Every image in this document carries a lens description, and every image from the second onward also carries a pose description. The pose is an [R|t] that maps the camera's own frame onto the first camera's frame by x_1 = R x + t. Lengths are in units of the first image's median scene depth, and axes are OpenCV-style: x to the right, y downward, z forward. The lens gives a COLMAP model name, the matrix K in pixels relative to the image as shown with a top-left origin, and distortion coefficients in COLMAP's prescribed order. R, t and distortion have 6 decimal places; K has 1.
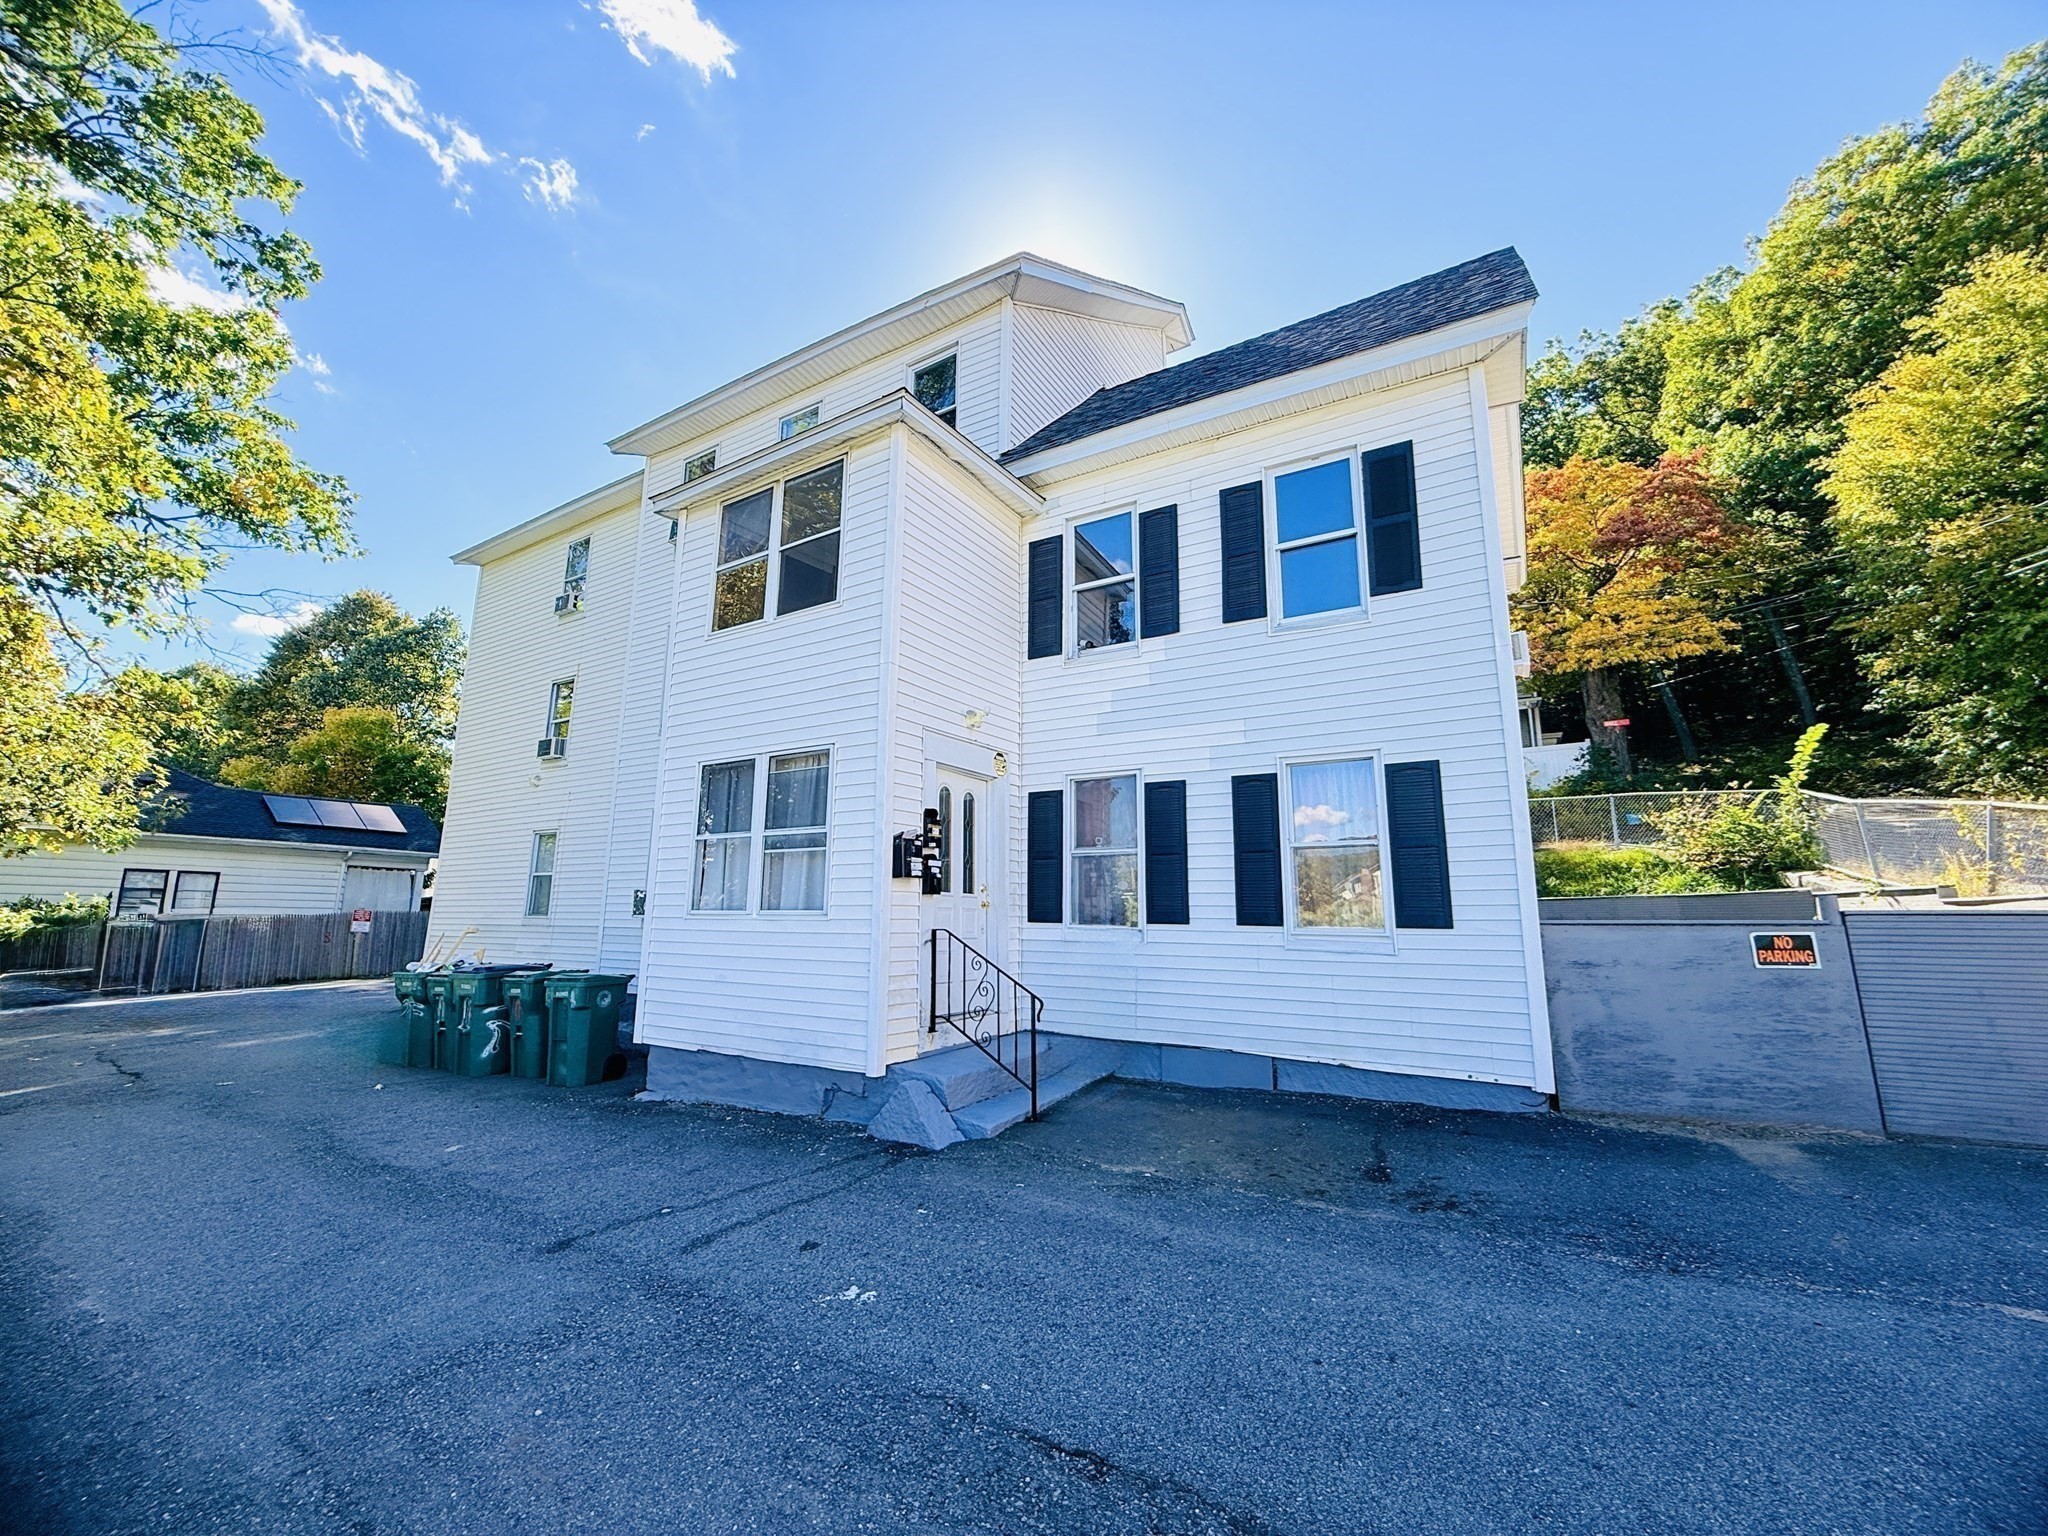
lens RADIAL K [[823.8, 0, 1028.4], [0, 823.8, 763.3], [0, 0, 1]] dist [0.000230, -0.000257]
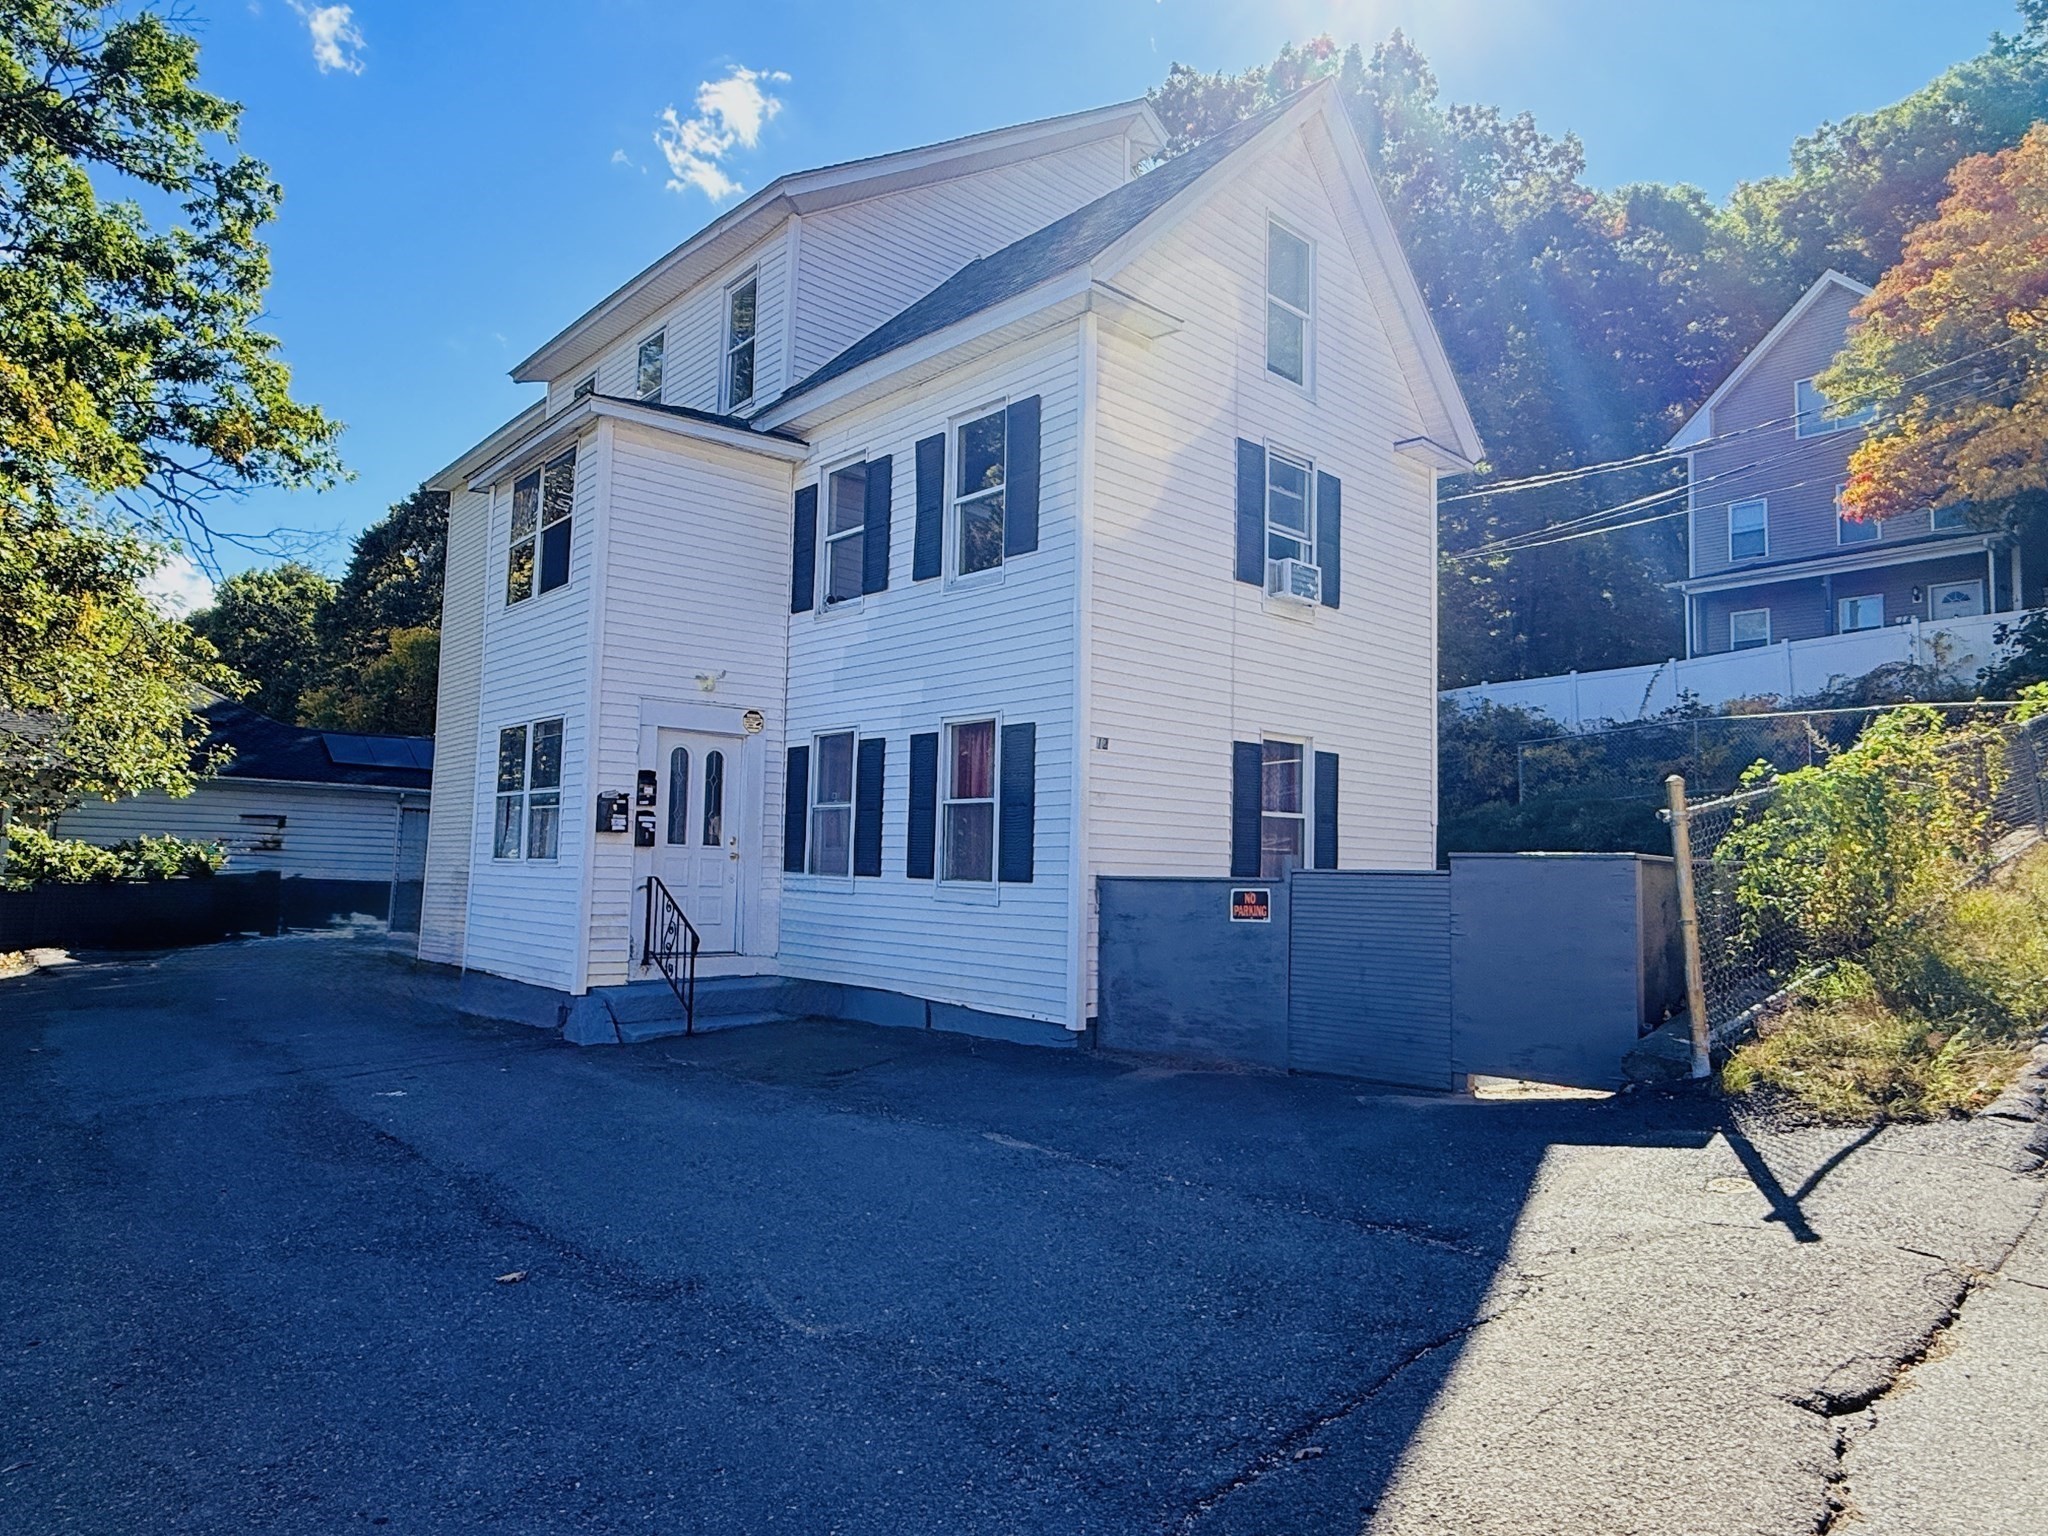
lens RADIAL K [[1247.0, 0, 1023.9], [0, 1247.0, 773.5], [0, 0, 1]] dist [-0.001175, 0.005154]
pose [[0.958939, -0.008565, -0.283483, 0.790647], [0.037413, 0.994629, 0.096504, -0.078377], [0.281133, -0.103147, 0.954109, -0.433053]]
